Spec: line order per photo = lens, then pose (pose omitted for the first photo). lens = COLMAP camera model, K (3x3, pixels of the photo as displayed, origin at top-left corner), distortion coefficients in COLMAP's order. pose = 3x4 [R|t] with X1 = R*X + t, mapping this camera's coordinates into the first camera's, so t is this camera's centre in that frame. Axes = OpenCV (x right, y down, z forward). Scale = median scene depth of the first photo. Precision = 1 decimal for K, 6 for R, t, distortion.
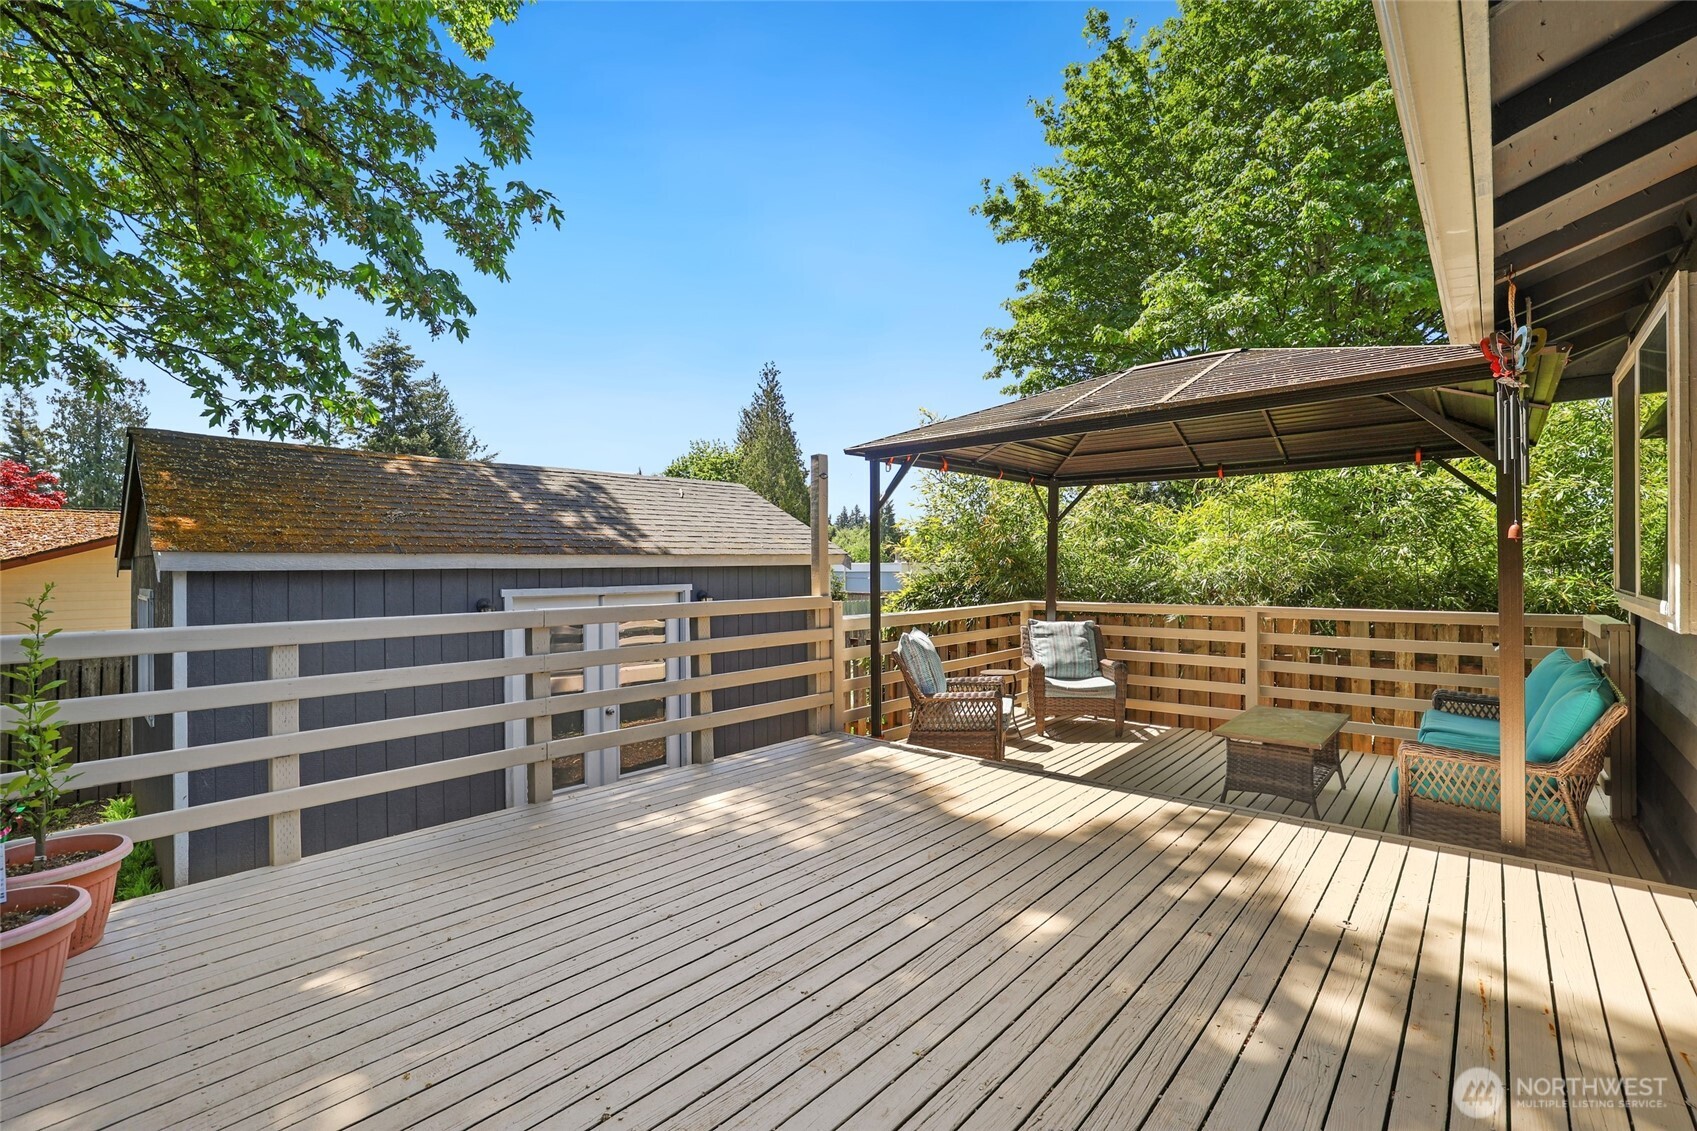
lens RADIAL K [[758.3, 0, 848.5], [0, 758.3, 565.5], [0, 0, 1]] dist [-0.023803, 0.000120]
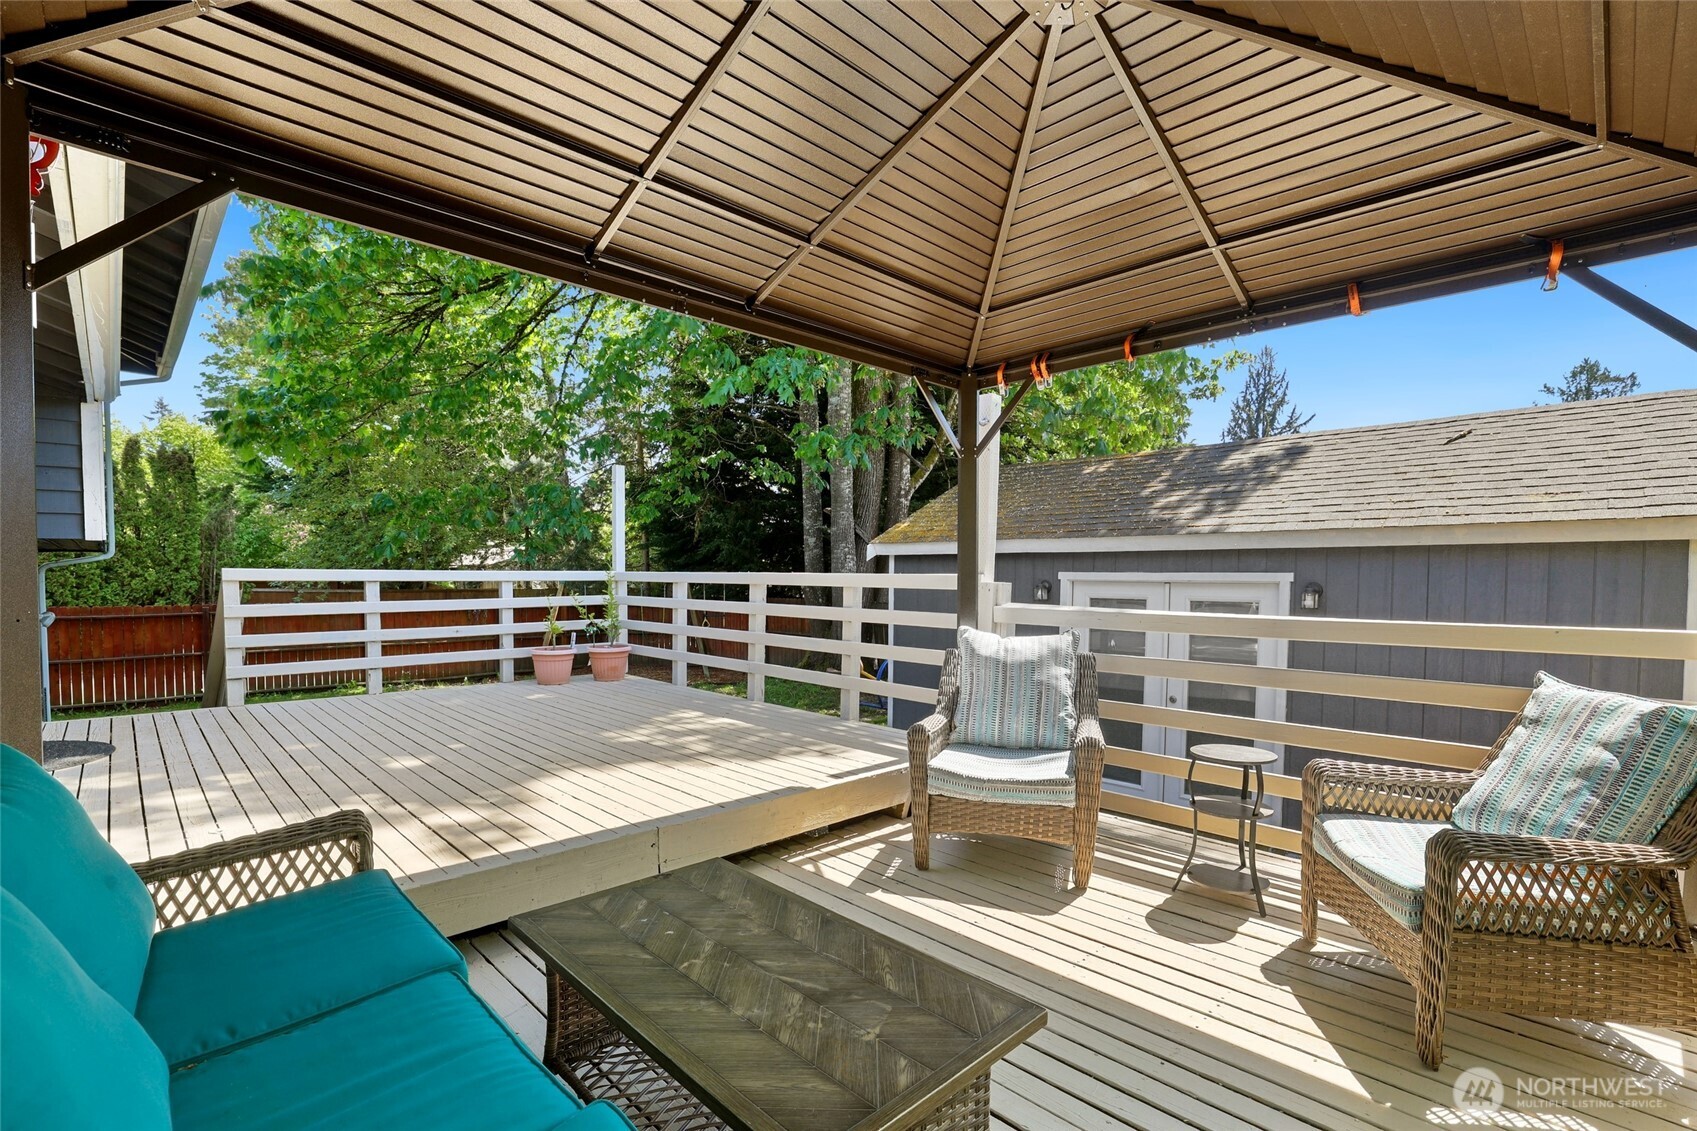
lens RADIAL K [[758.3, 0, 848.5], [0, 758.3, 565.5], [0, 0, 1]] dist [-0.023803, 0.000120]
pose [[-0.072020, -0.002435, -0.997400, 0.965490], [-0.005927, 0.999980, -0.002014, 0.038621], [0.997386, 0.005767, -0.072033, 1.134683]]
